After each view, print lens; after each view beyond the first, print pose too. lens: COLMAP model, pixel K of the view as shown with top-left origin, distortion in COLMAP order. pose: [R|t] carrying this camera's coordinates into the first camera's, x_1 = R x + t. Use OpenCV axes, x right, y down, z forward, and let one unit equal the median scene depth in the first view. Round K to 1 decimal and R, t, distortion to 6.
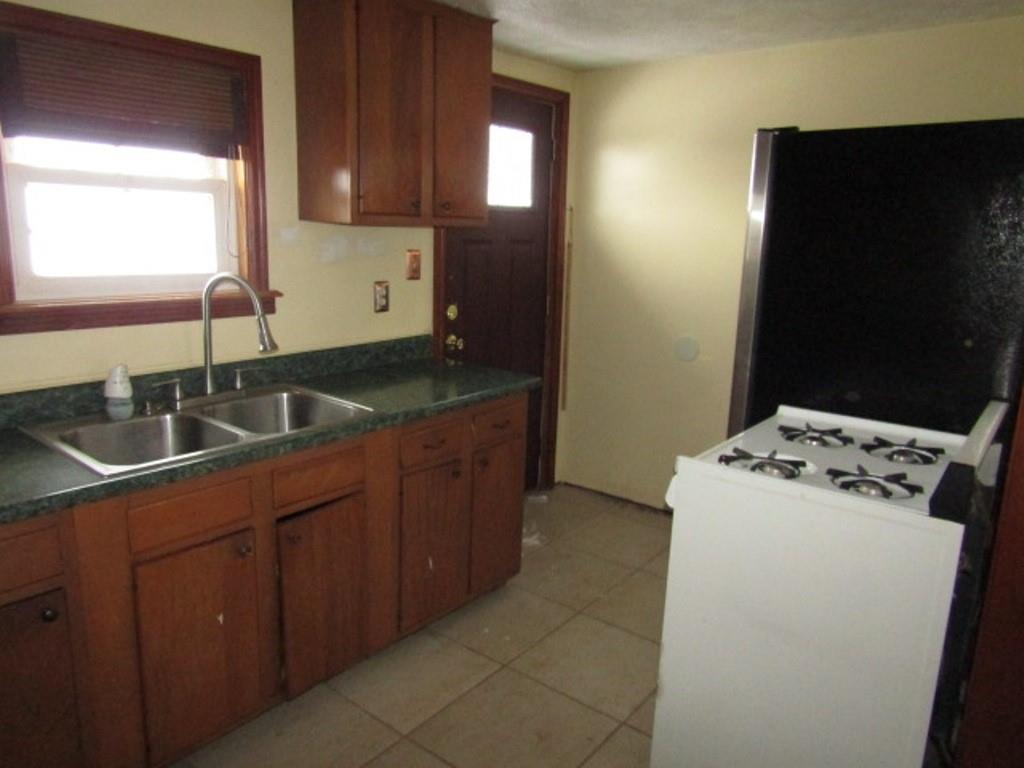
lens RADIAL K [[743.1, 0, 512.6], [0, 743.1, 389.7], [0, 0, 1]] dist [0.000473, 0.011561]
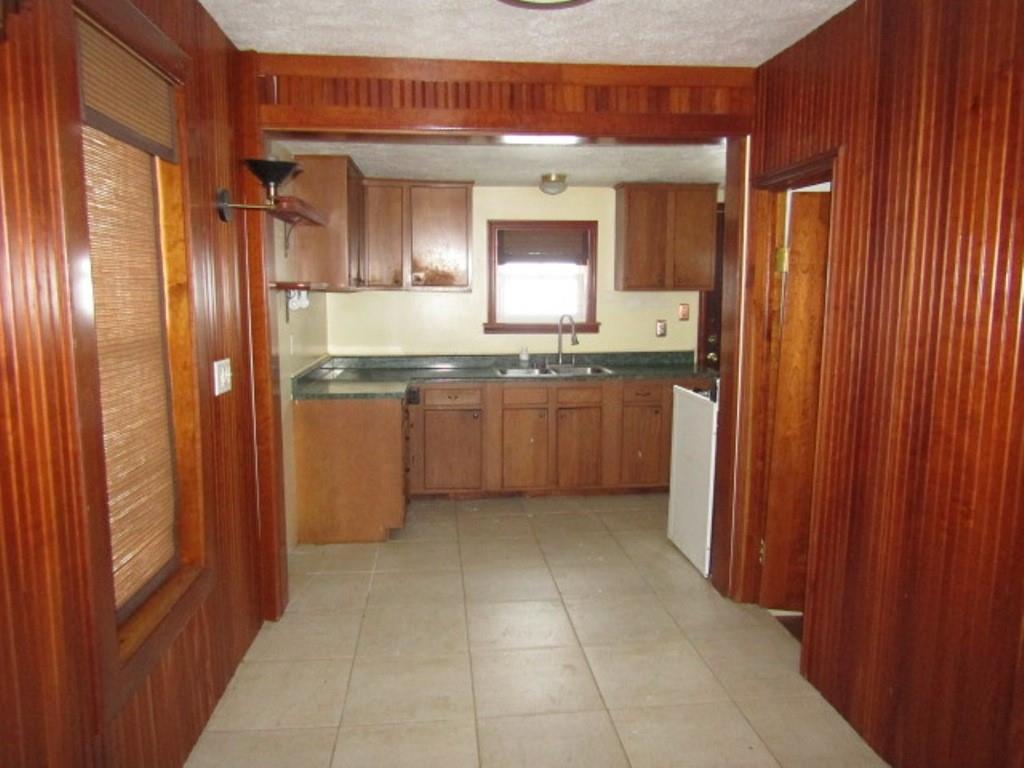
lens RADIAL K [[743.1, 0, 512.6], [0, 743.1, 389.7], [0, 0, 1]] dist [0.000473, 0.011561]
pose [[0.716723, 0.064763, -0.694345, 1.068296], [-0.130243, 0.990590, -0.042046, 0.194279], [0.685088, 0.120569, 0.718413, -0.743822]]
